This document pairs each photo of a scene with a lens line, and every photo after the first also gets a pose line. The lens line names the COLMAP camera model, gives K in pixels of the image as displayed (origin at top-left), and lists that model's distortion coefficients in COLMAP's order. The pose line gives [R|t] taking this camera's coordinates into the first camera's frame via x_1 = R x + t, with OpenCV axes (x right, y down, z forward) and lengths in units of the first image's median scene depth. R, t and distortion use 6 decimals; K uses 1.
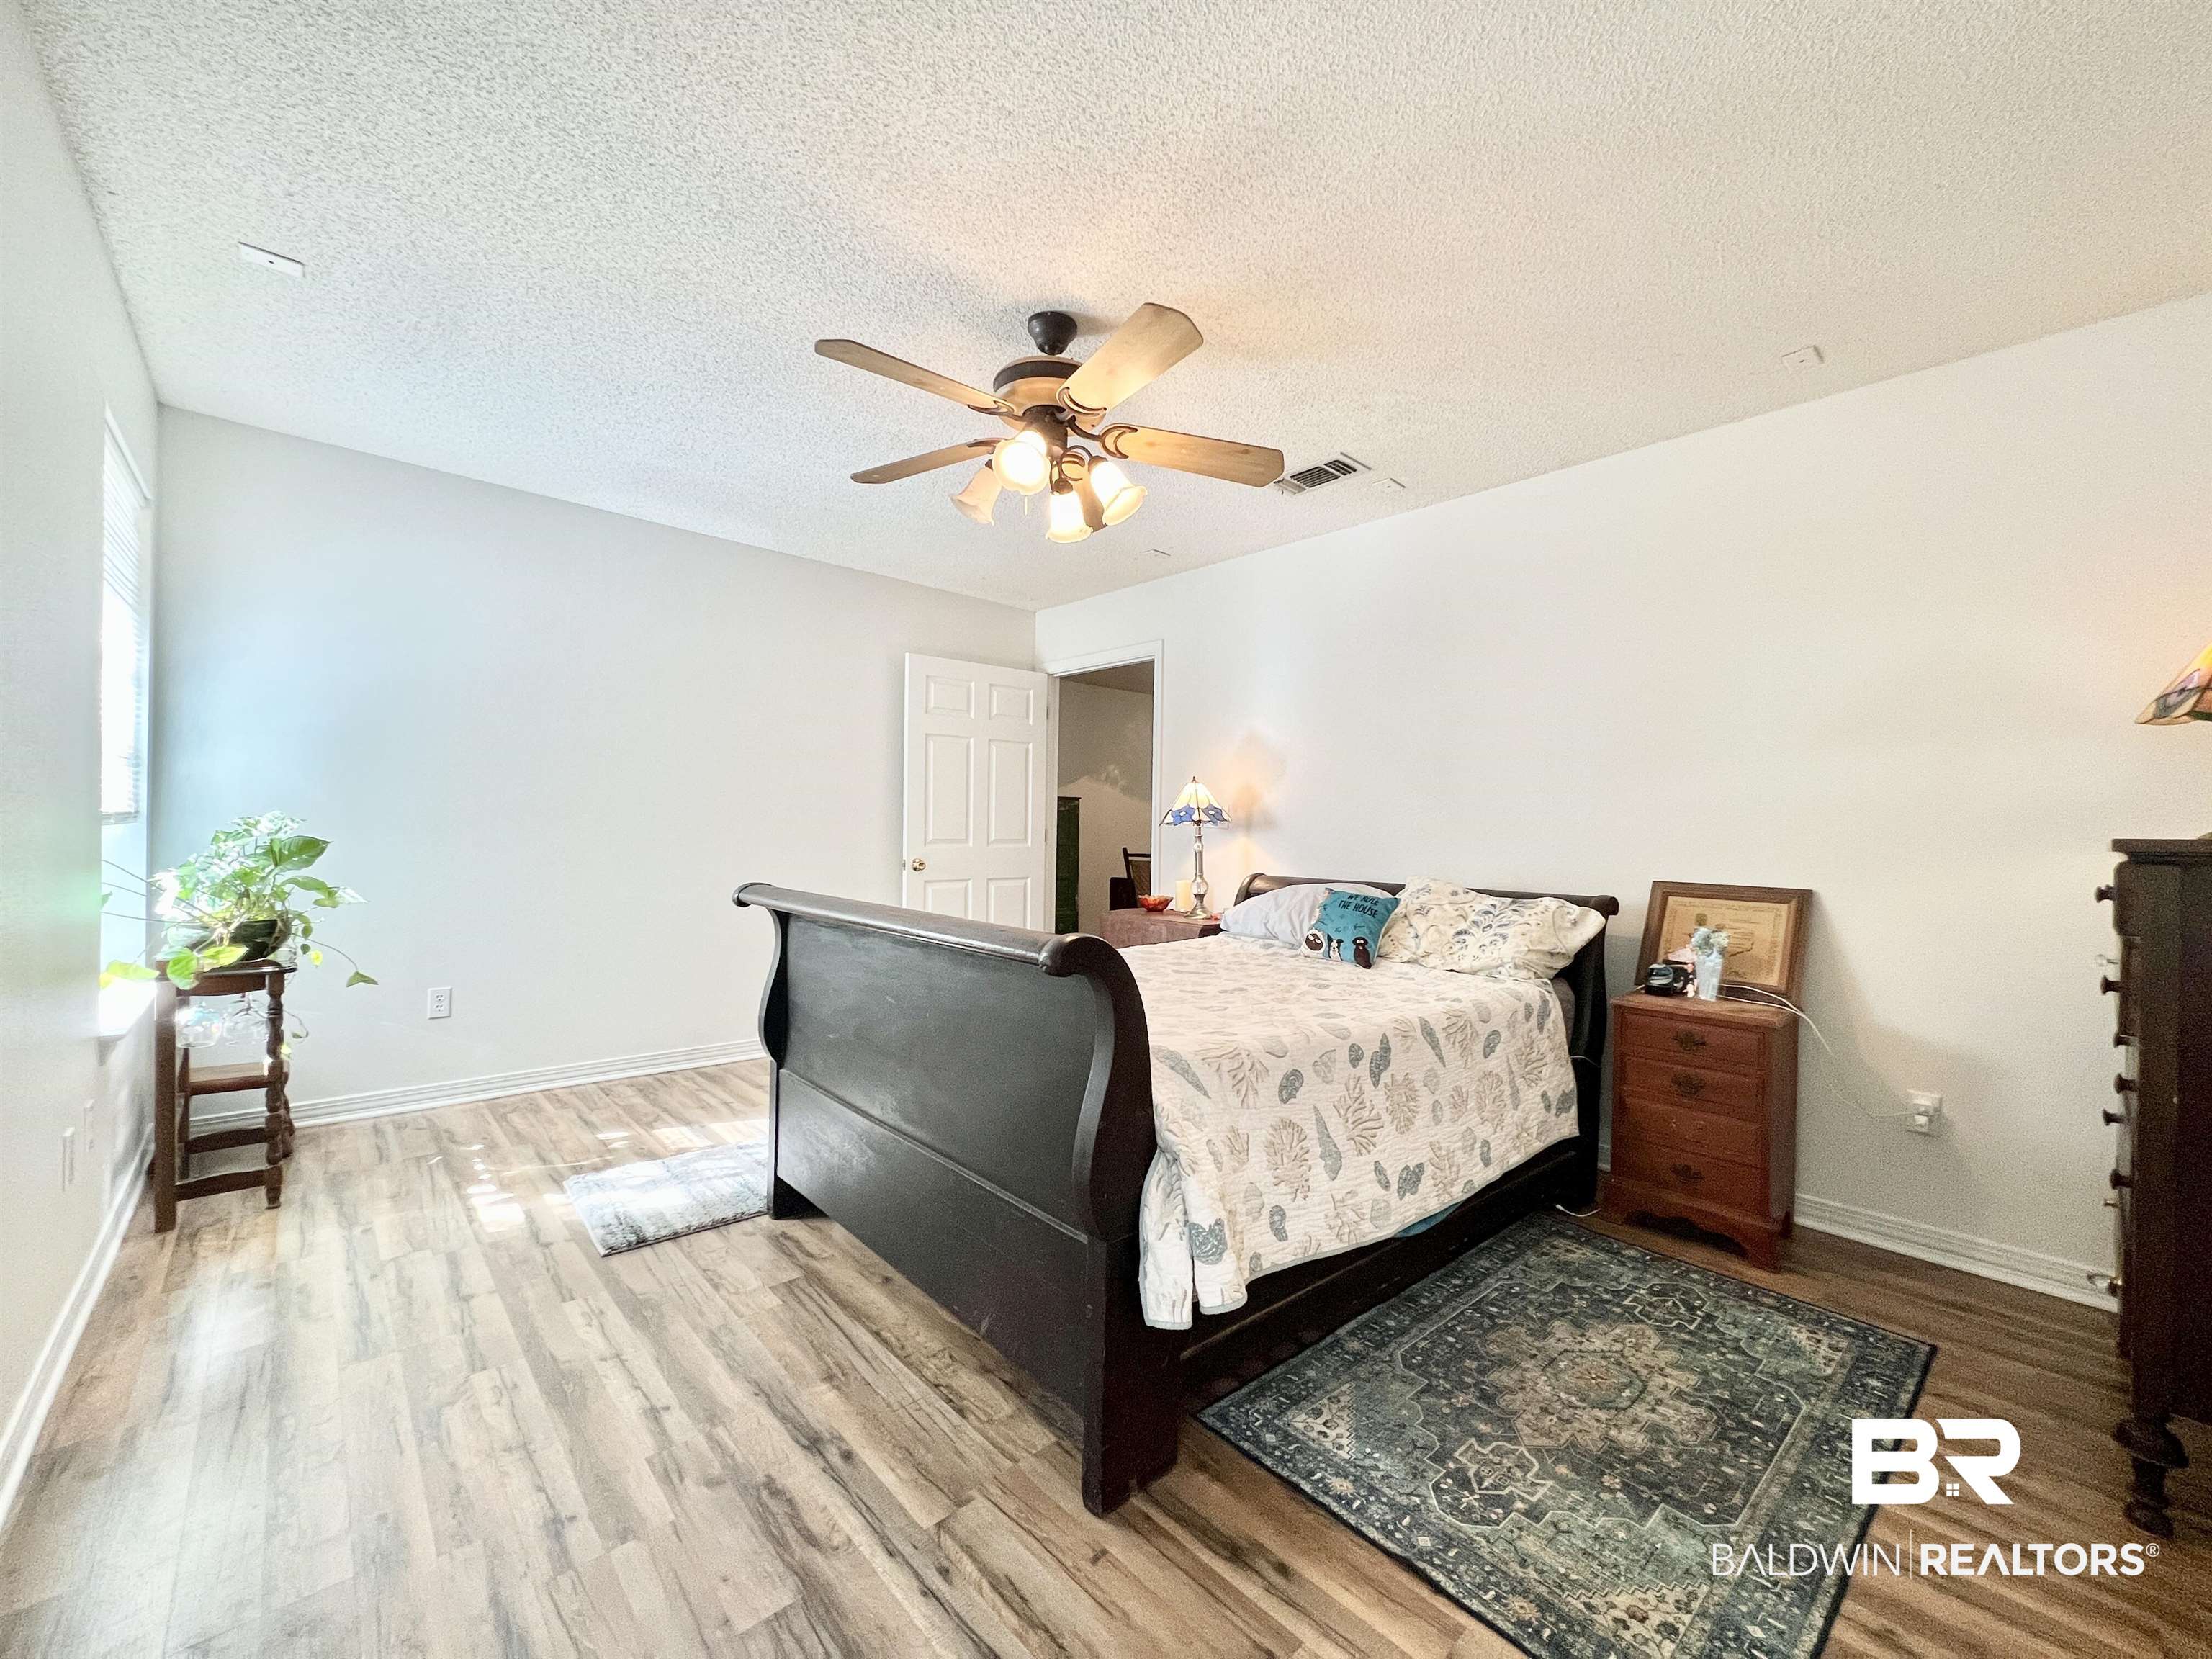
lens RADIAL K [[880.2, 0, 1103.2], [0, 880.2, 837.0], [0, 0, 1]] dist [-0.000957, 0.000723]
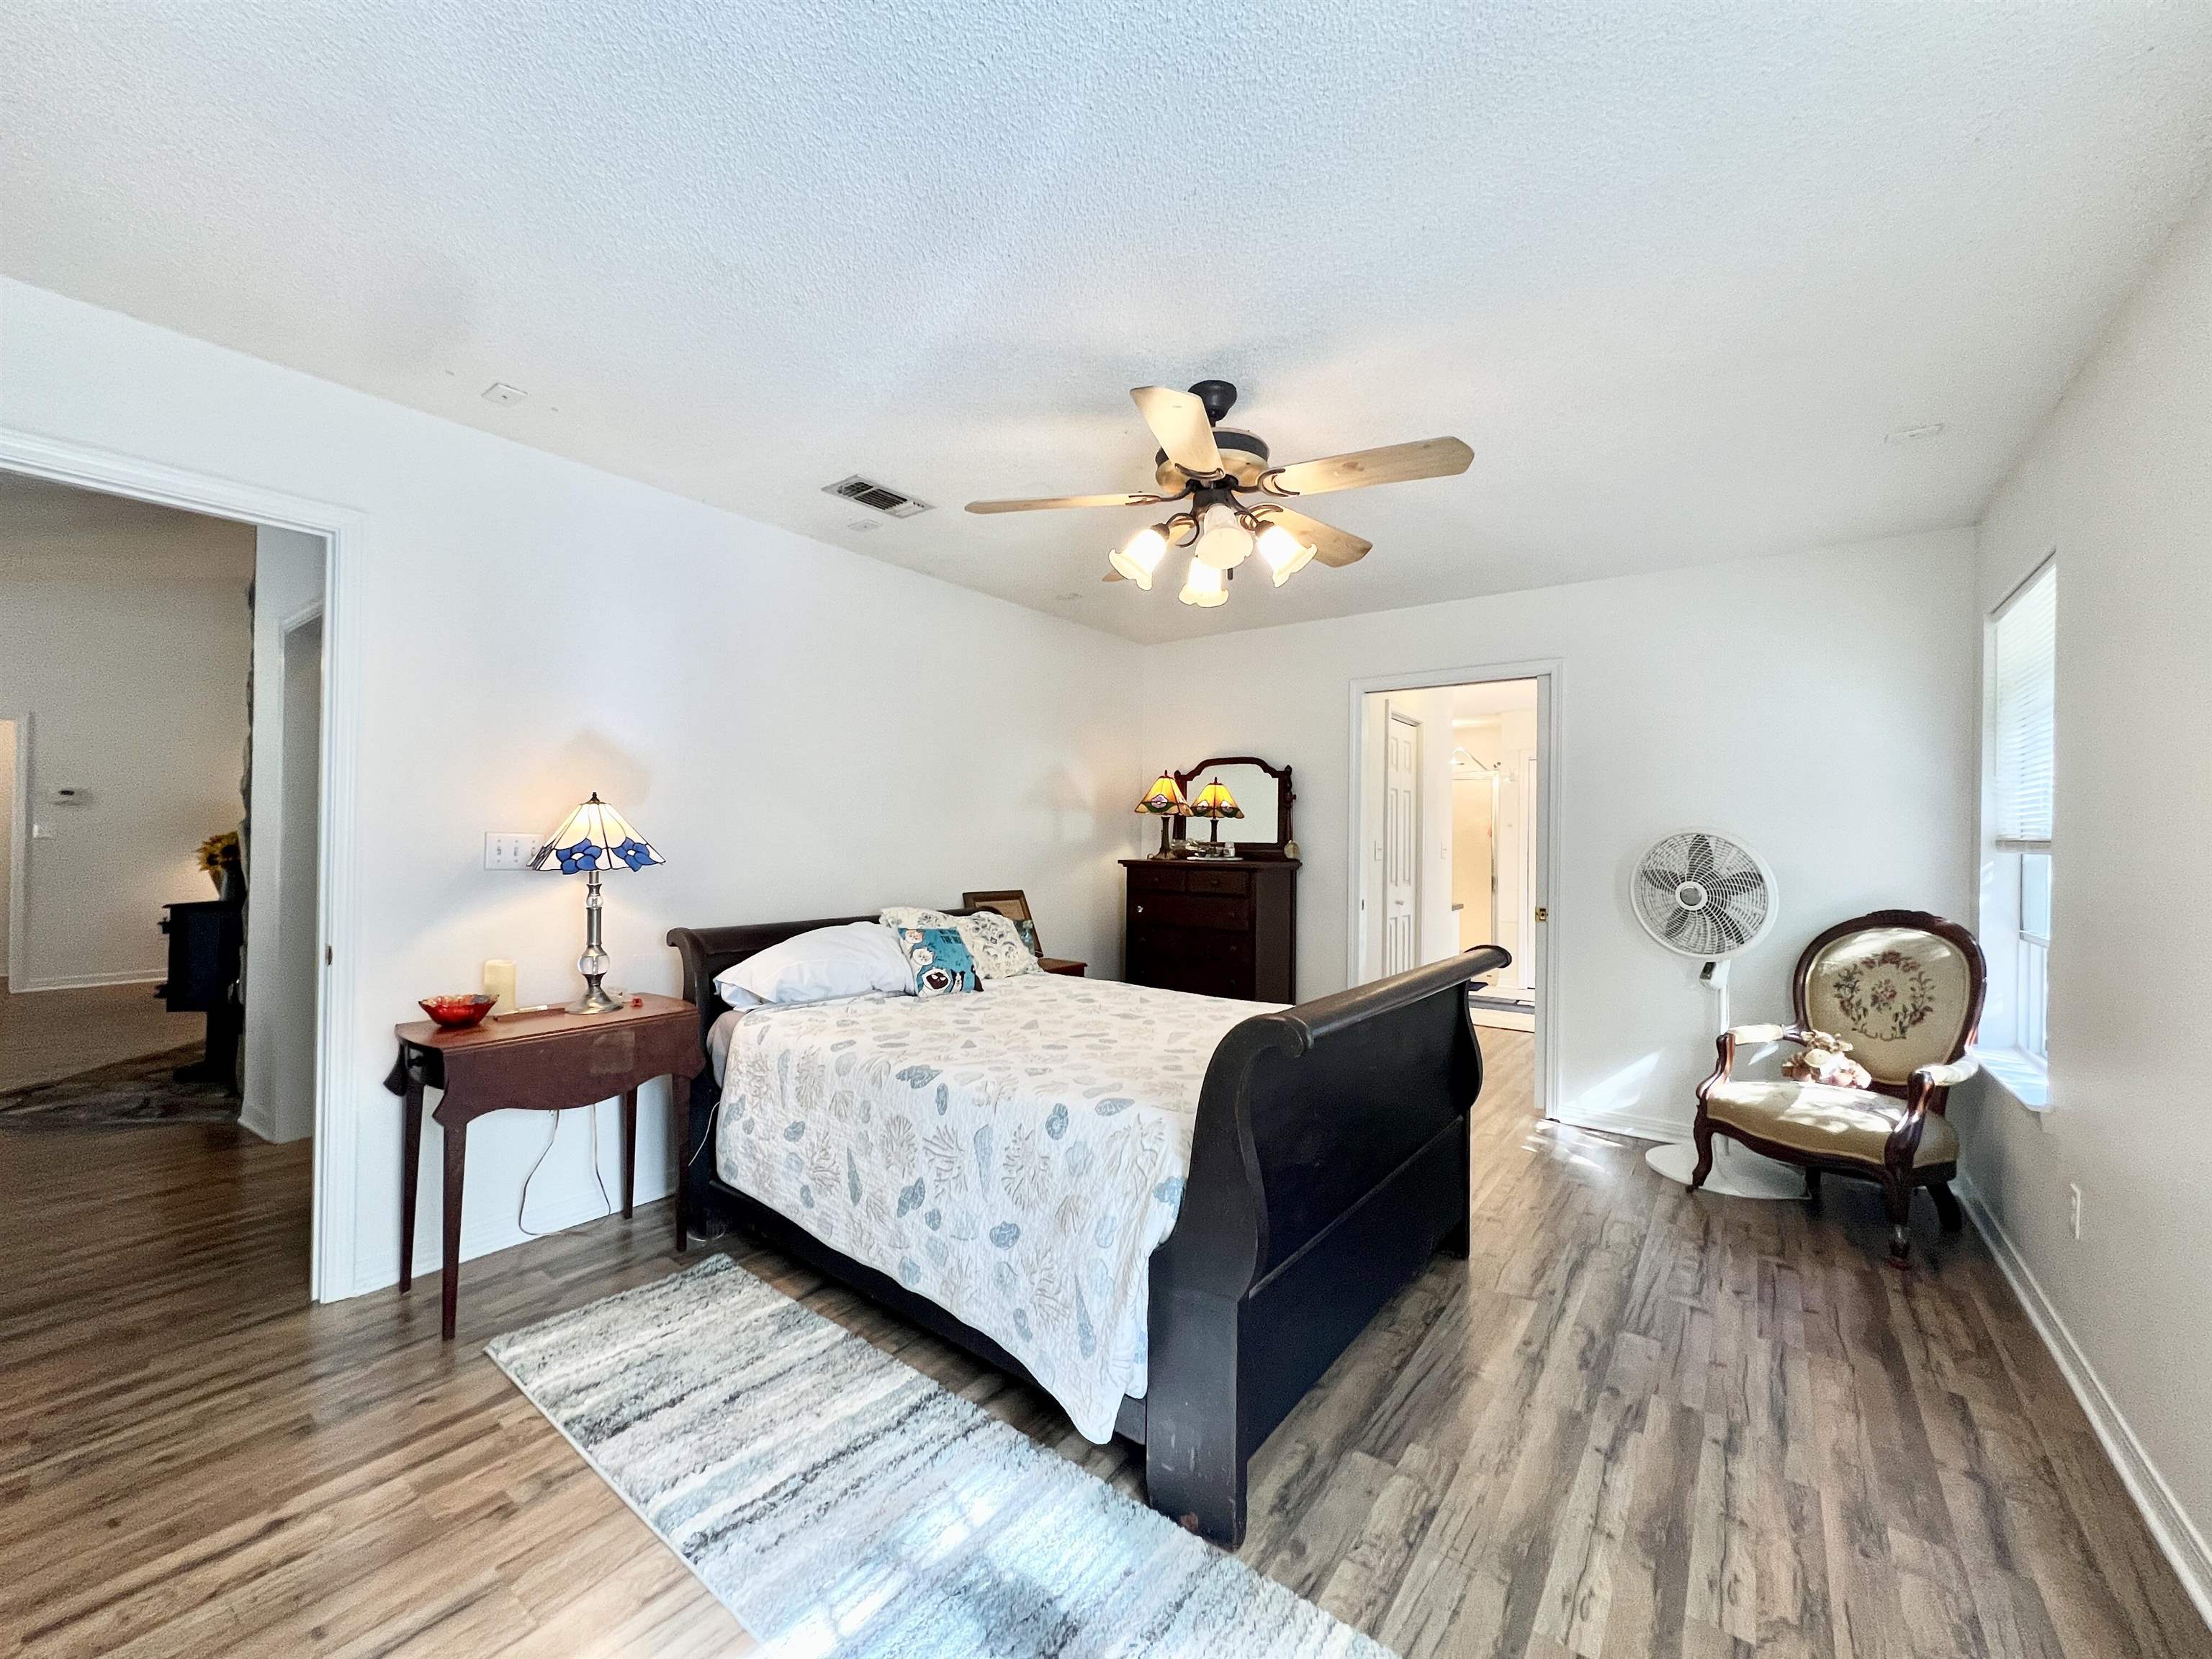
lens RADIAL K [[880.2, 0, 1103.2], [0, 880.2, 837.0], [0, 0, 1]] dist [-0.000957, 0.000723]
pose [[-0.186983, -0.020332, 0.982153, -1.432136], [-0.010580, 0.999769, 0.018683, -0.123196], [-0.982306, -0.006898, -0.187155, 1.806026]]
